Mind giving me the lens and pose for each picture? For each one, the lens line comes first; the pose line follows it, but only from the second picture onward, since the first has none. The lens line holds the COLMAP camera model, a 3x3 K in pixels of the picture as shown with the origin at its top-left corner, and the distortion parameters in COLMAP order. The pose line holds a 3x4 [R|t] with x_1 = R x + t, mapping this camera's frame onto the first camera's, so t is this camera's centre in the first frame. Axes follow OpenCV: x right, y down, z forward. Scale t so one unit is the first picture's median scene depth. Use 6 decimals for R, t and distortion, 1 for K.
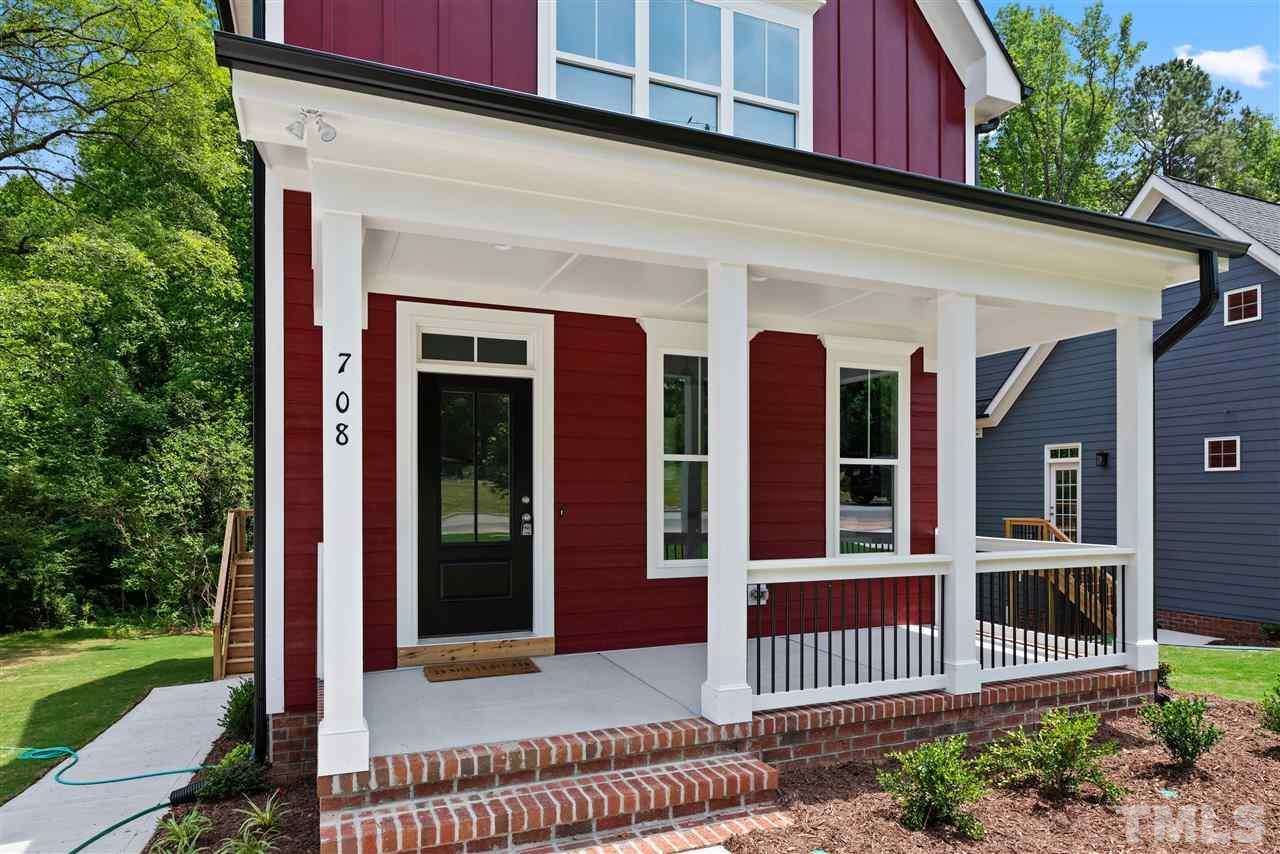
lens RADIAL K [[783.1, 0, 637.9], [0, 783.1, 497.5], [0, 0, 1]] dist [-0.006807, -0.001213]
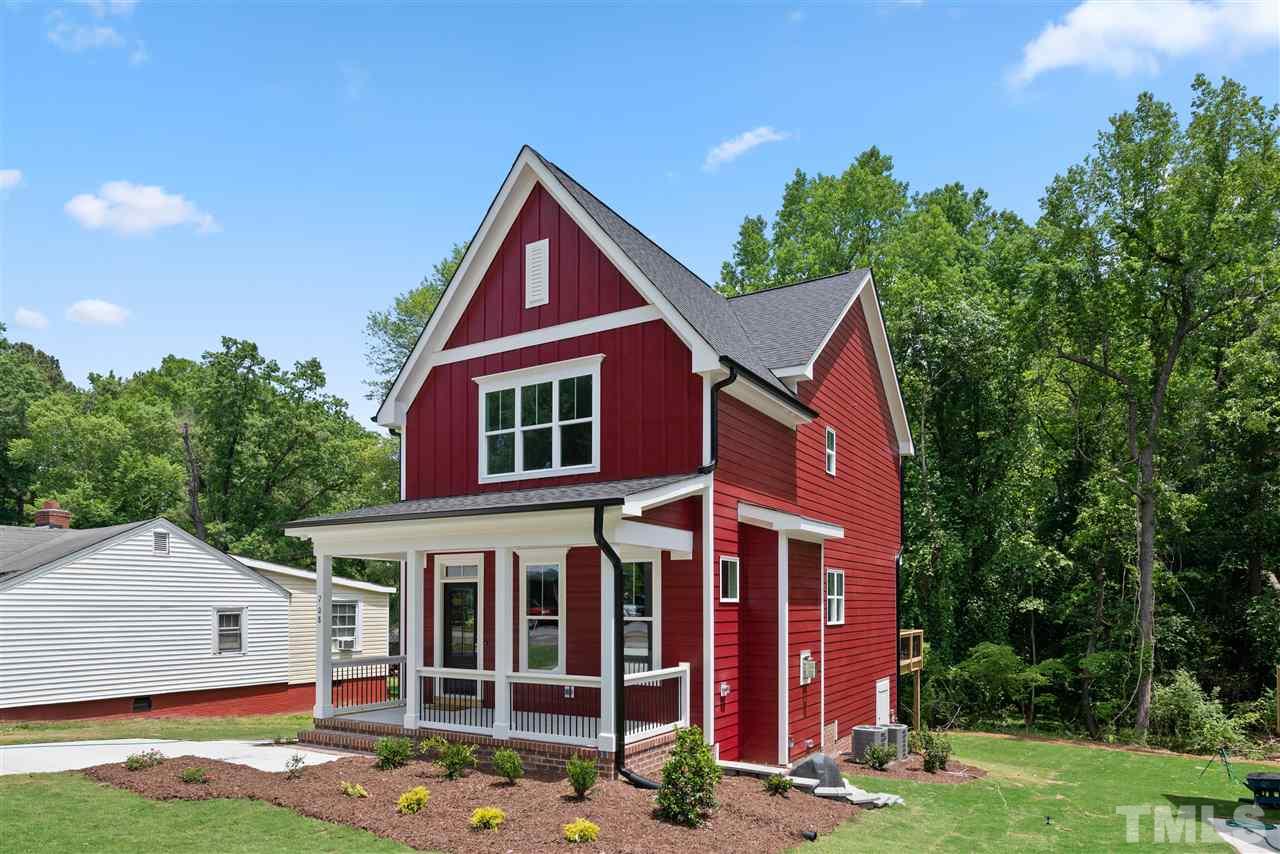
lens RADIAL K [[790.6, 0, 670.3], [0, 790.6, 589.5], [0, 0, 1]] dist [0.003859, 0.000609]
pose [[0.610767, -0.013357, -0.791698, 1.850767], [-0.002243, 0.999825, -0.018599, -0.085083], [0.791807, 0.013136, 0.610629, 0.057035]]
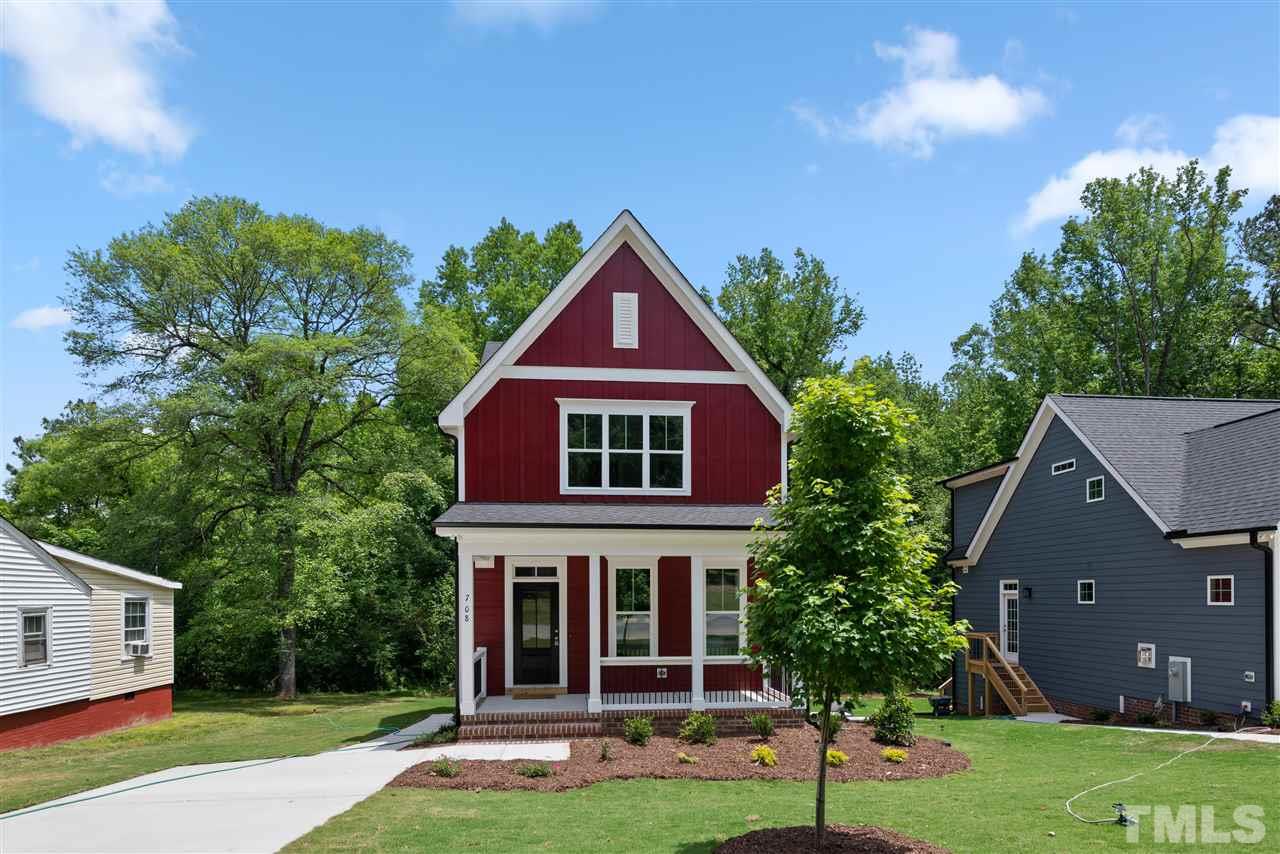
lens RADIAL K [[709.9, 0, 639.8], [0, 709.9, 596.6], [0, 0, 1]] dist [0.005052, 0.000442]
pose [[0.955269, -0.002530, -0.295729, 0.727686], [0.001975, 0.999996, -0.002175, -0.094547], [0.295733, 0.001494, 0.955269, -1.009786]]
